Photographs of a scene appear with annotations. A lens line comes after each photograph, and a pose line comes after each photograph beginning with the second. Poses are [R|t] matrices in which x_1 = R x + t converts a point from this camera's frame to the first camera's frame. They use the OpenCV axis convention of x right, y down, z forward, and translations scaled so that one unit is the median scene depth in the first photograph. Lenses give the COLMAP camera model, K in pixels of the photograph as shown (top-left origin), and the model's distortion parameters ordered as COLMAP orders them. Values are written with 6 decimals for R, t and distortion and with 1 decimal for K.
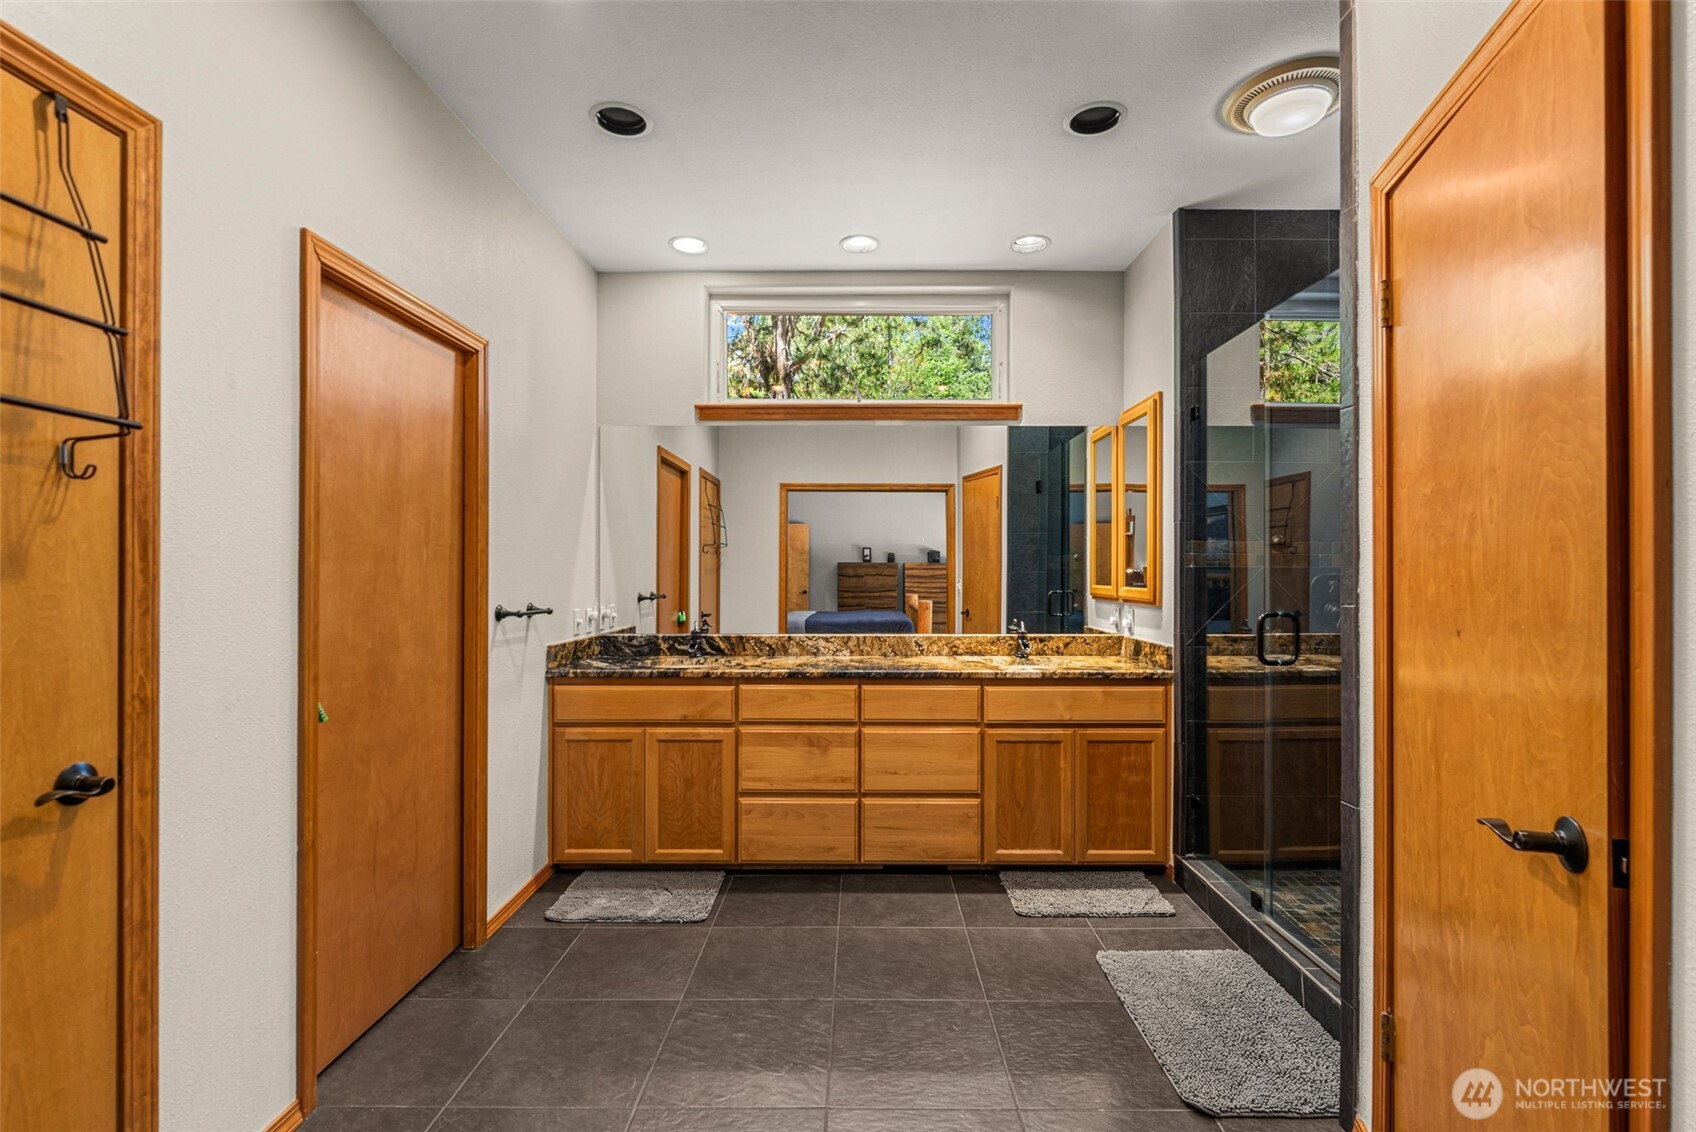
lens RADIAL K [[775.9, 0, 852.2], [0, 775.9, 571.3], [0, 0, 1]] dist [-0.002295, -0.003306]
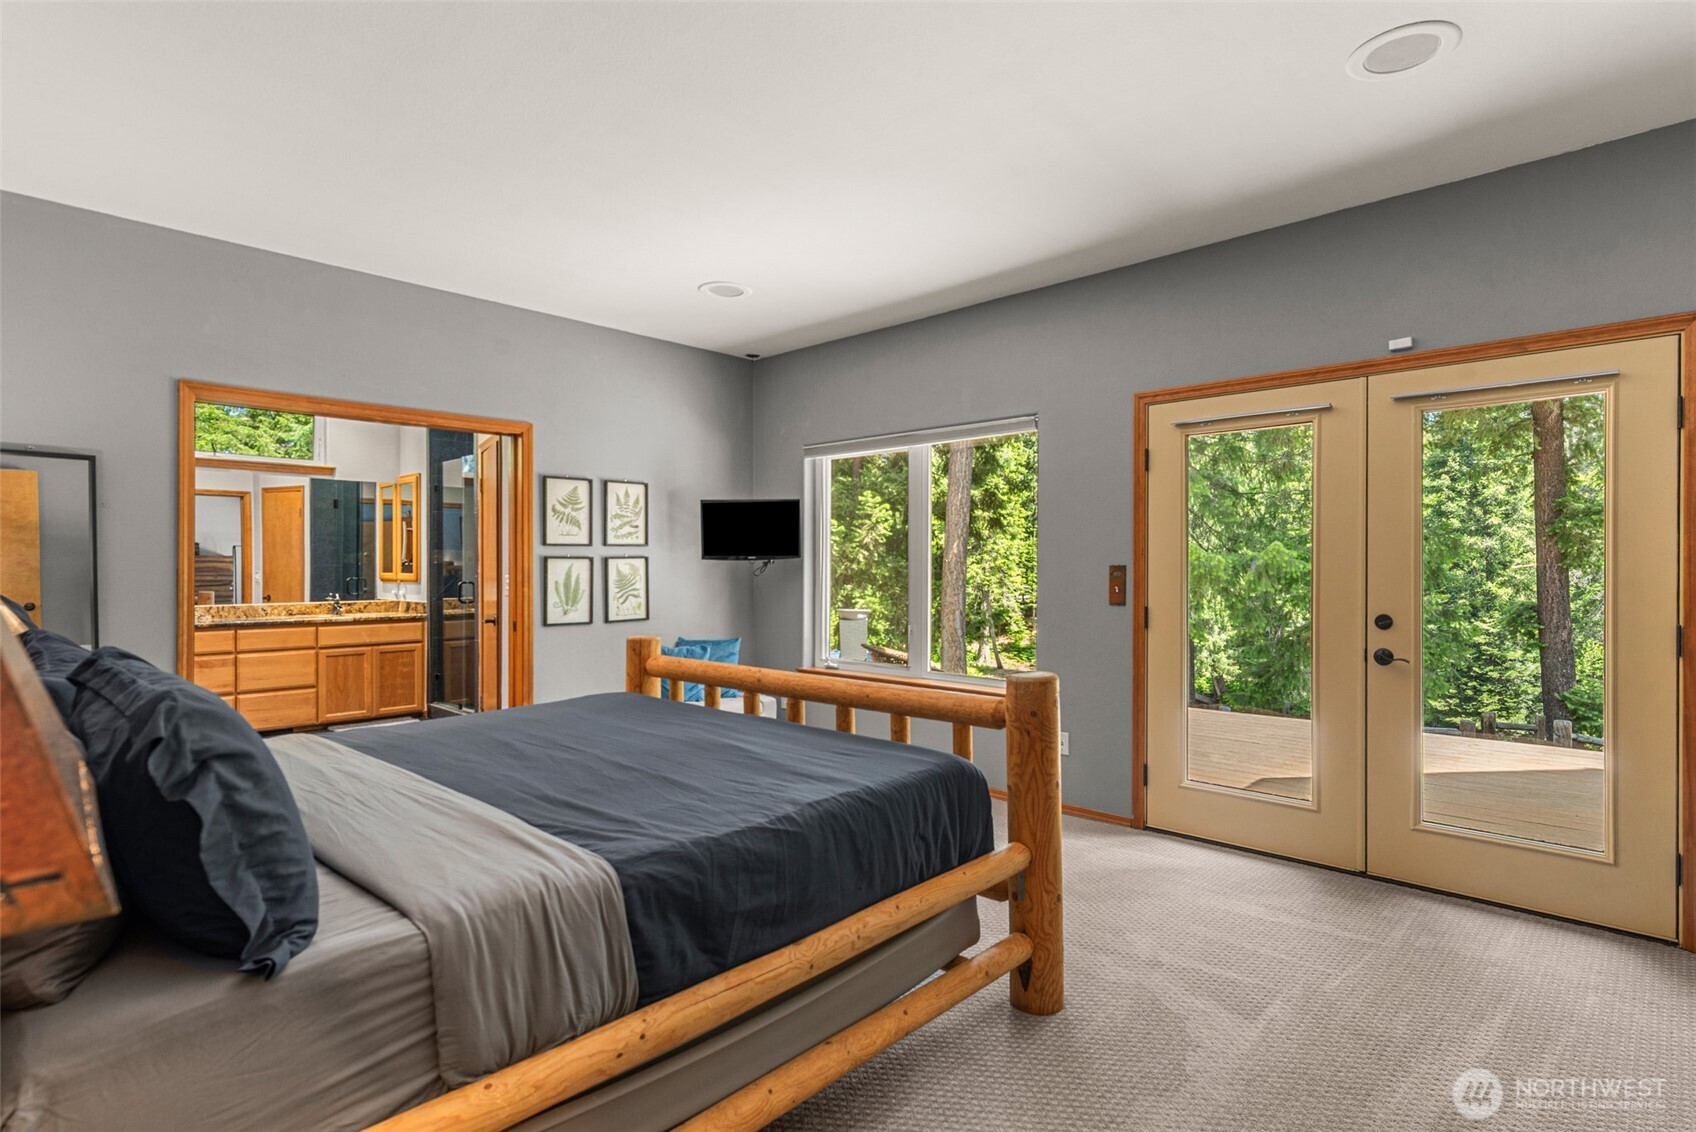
lens RADIAL K [[864.3, 0, 845.6], [0, 864.3, 569.0], [0, 0, 1]] dist [0.018572, 0.000329]
pose [[0.692631, -0.004014, 0.721281, -0.451442], [0.000223, 0.999986, 0.005351, -0.000384], [-0.721293, -0.003546, 0.692621, -1.329572]]
